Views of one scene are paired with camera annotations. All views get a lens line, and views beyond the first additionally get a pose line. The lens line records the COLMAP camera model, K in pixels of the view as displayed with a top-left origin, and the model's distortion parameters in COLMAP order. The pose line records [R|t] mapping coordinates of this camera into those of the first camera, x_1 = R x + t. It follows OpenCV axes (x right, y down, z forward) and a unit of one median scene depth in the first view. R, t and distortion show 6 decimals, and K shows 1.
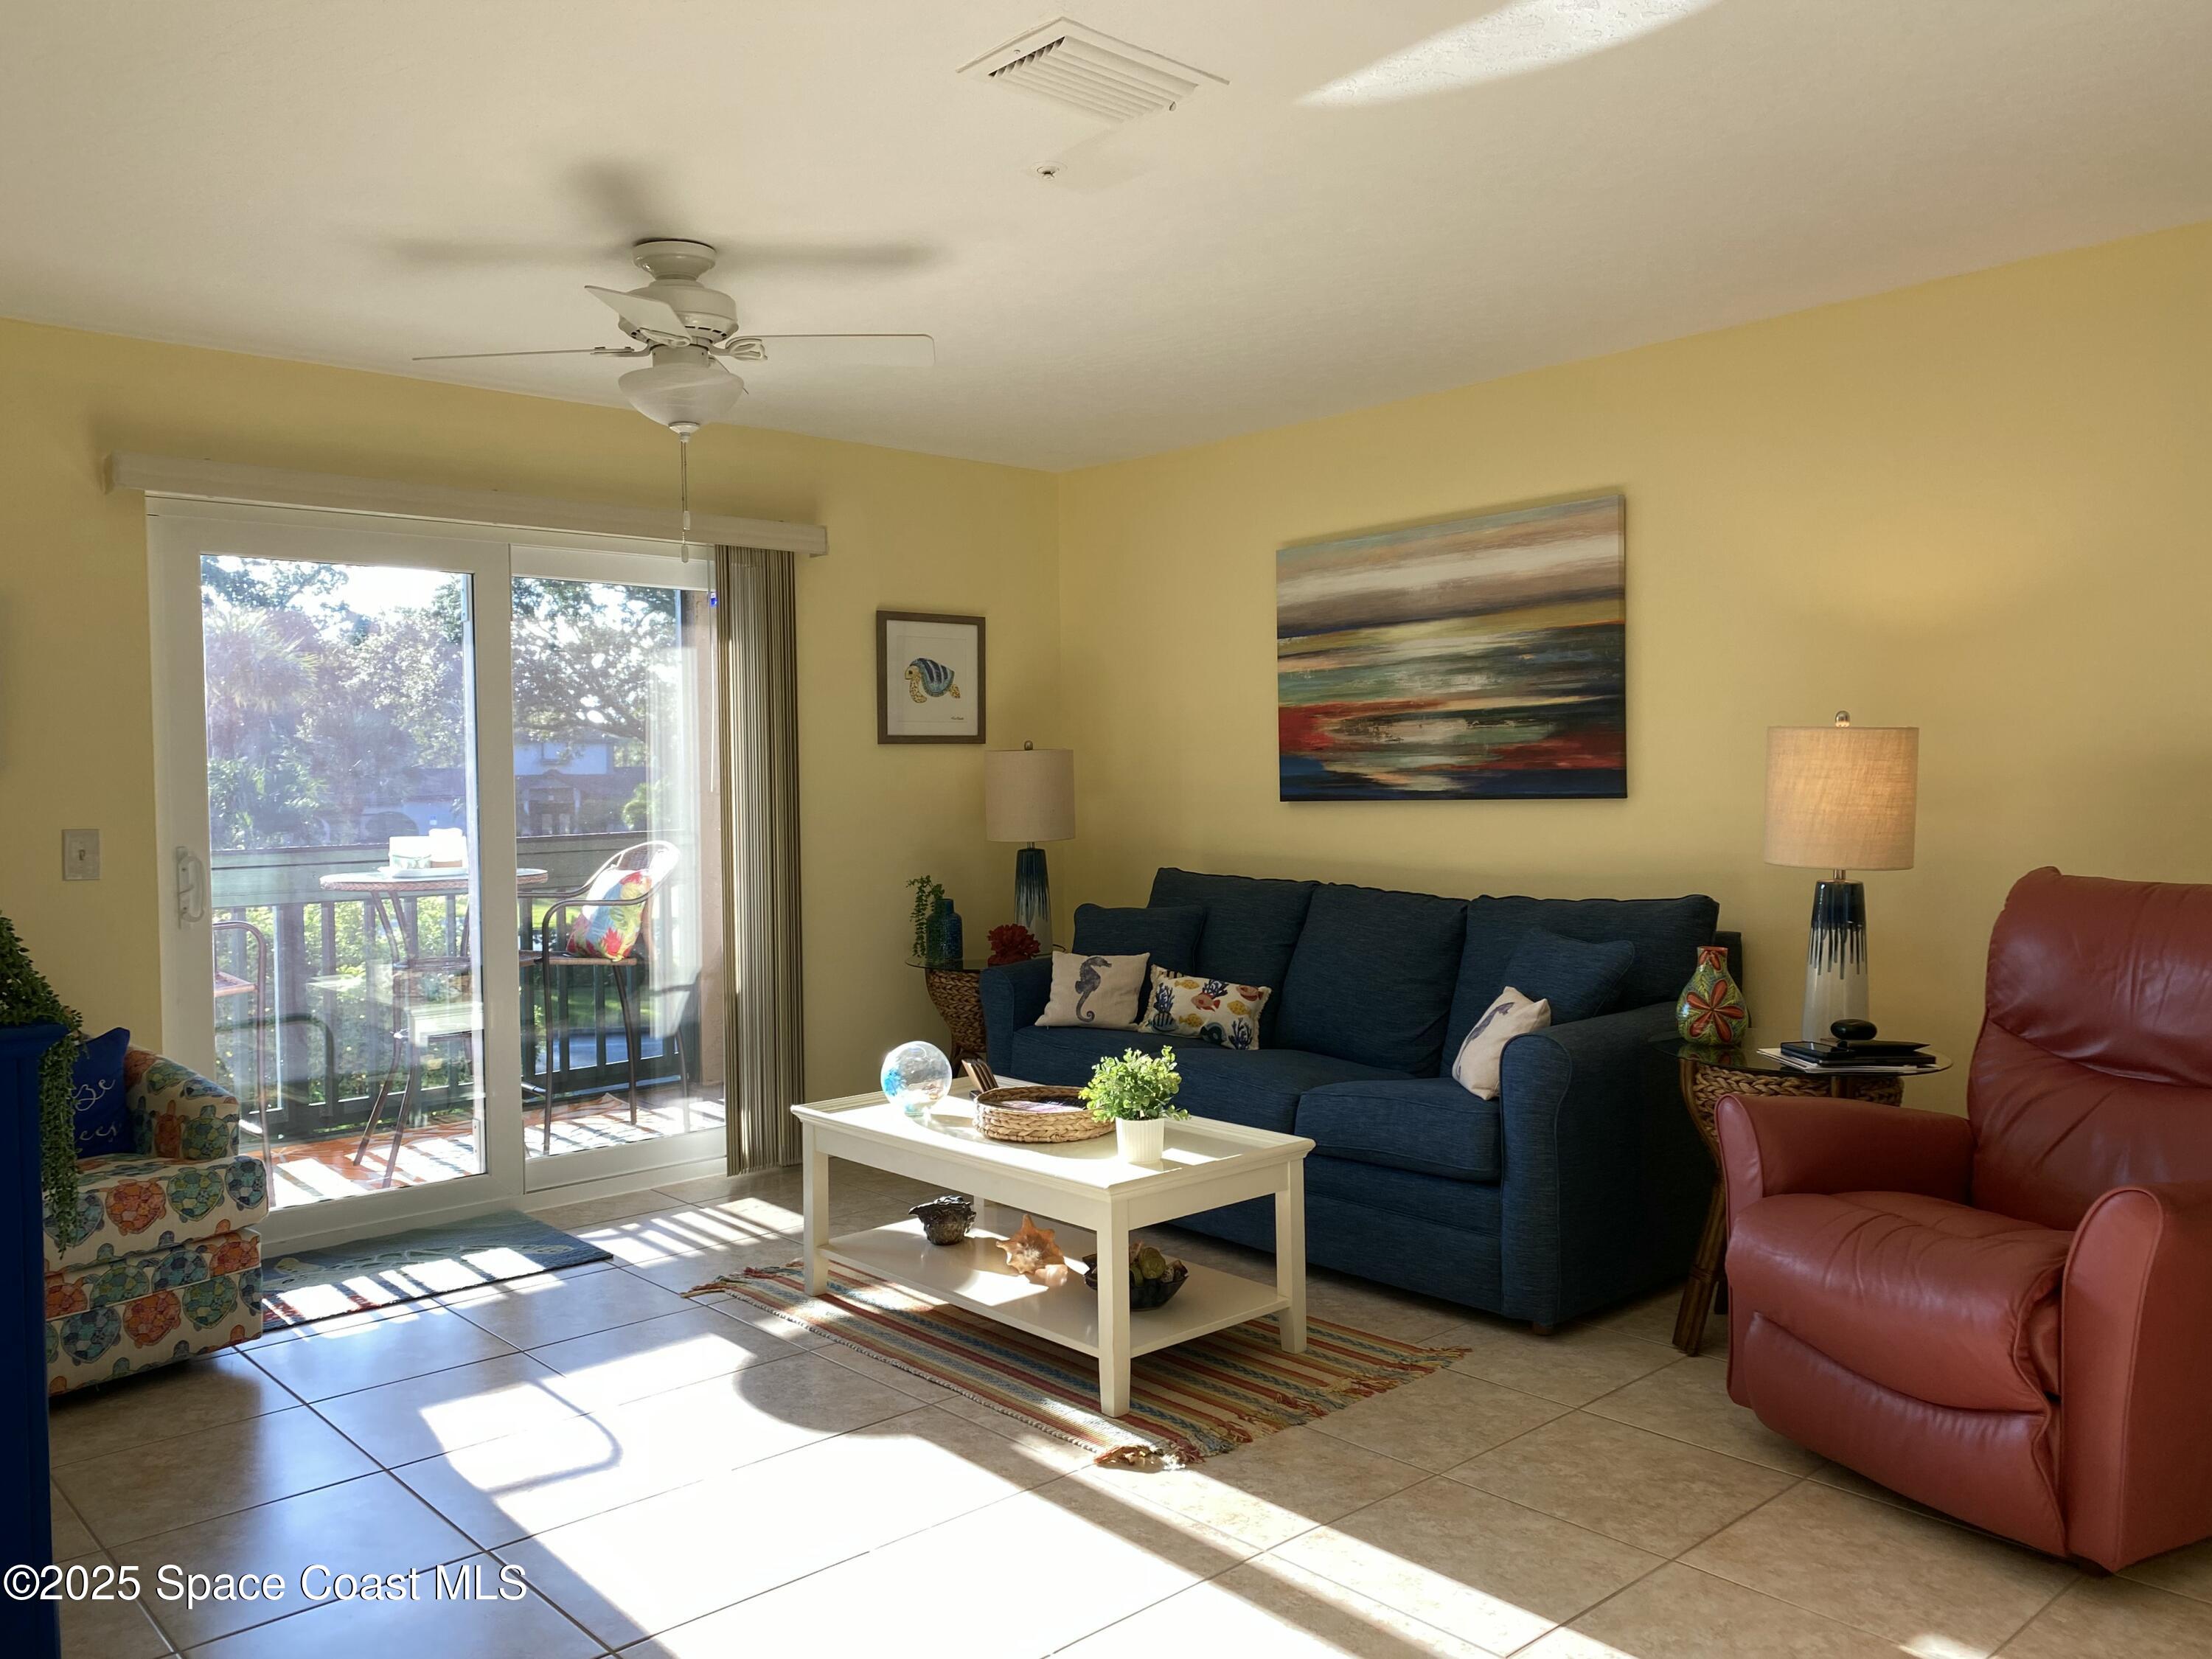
lens RADIAL K [[1746.6, 0, 1100.6], [0, 1746.6, 820.5], [0, 0, 1]] dist [0.015162, -0.005993]
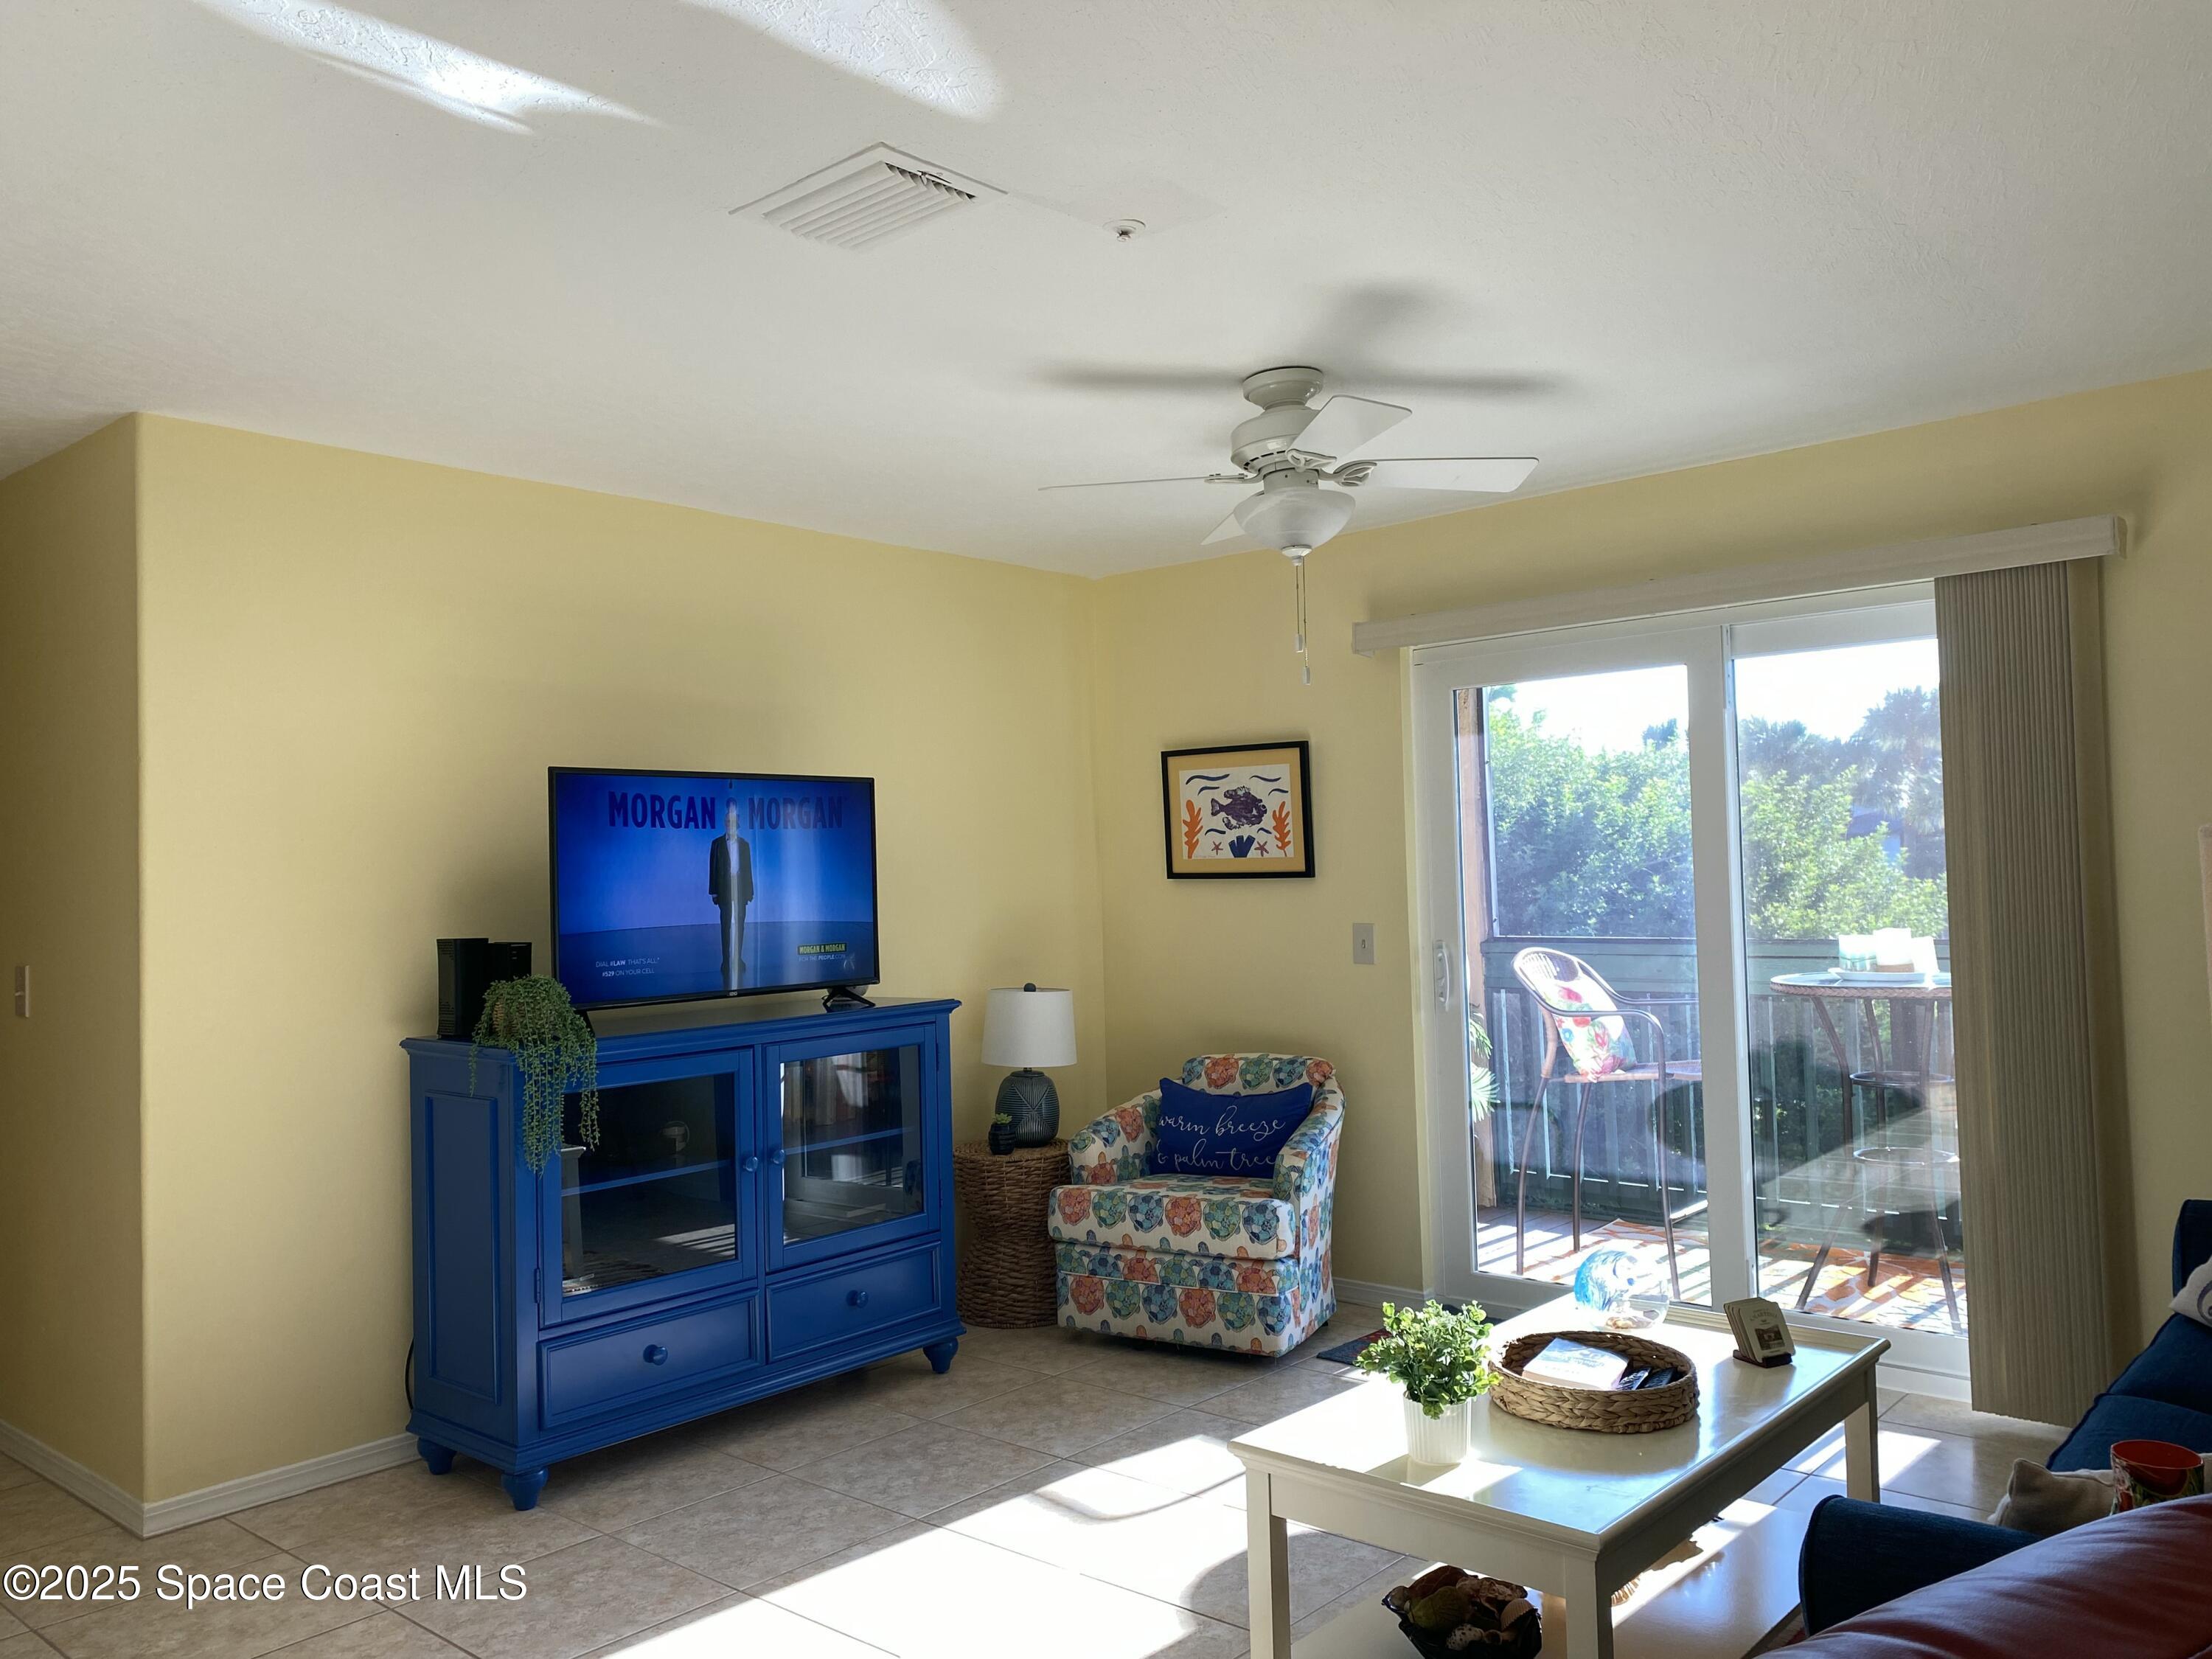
lens RADIAL K [[1746.6, 0, 1100.6], [0, 1746.6, 820.5], [0, 0, 1]] dist [0.015162, -0.005993]
pose [[0.137351, -0.003946, -0.990515, 0.731917], [-0.010804, 0.999927, -0.005482, -0.066304], [0.990464, 0.011455, 0.137298, 0.759307]]
